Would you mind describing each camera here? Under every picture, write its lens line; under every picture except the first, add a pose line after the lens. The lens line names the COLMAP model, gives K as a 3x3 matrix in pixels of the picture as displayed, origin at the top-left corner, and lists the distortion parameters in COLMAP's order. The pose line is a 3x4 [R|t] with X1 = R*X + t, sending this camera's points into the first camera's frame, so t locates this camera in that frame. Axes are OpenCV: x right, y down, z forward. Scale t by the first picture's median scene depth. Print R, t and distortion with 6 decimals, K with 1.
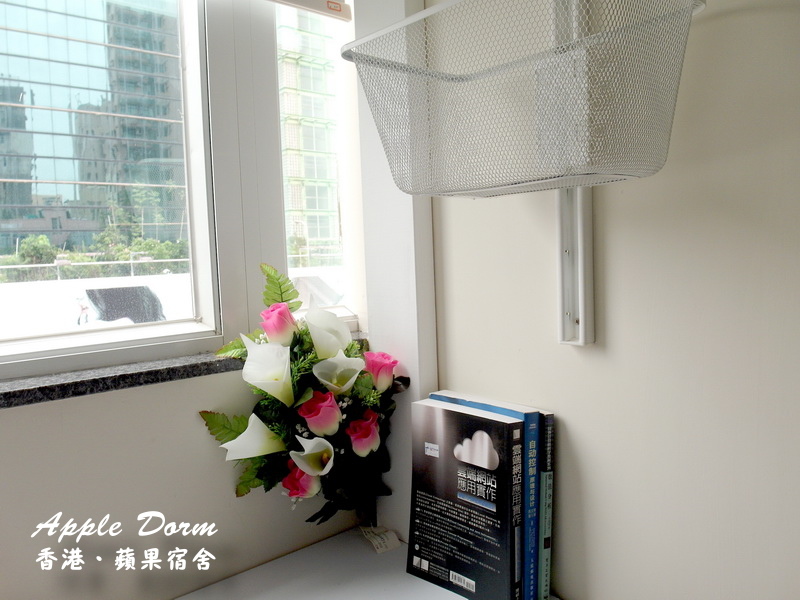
lens RADIAL K [[572.5, 0, 400.3], [0, 572.5, 307.3], [0, 0, 1]] dist [-0.043485, 0.005142]
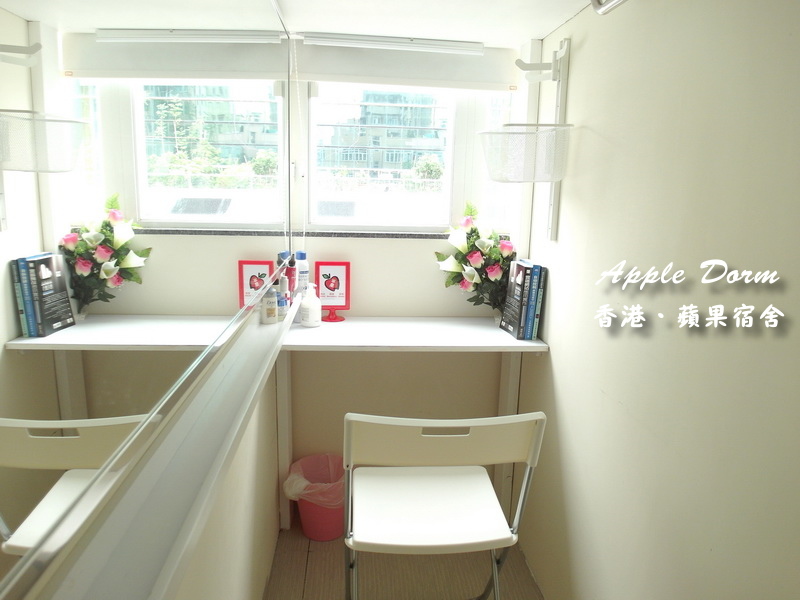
lens RADIAL K [[572.5, 0, 398.3], [0, 572.5, 299.2], [0, 0, 1]] dist [-0.043485, 0.005142]
pose [[0.809721, 0.173819, -0.560481, 1.079064], [-0.108618, 0.983014, 0.147937, 0.014895], [0.576675, -0.058909, 0.814847, -1.364153]]
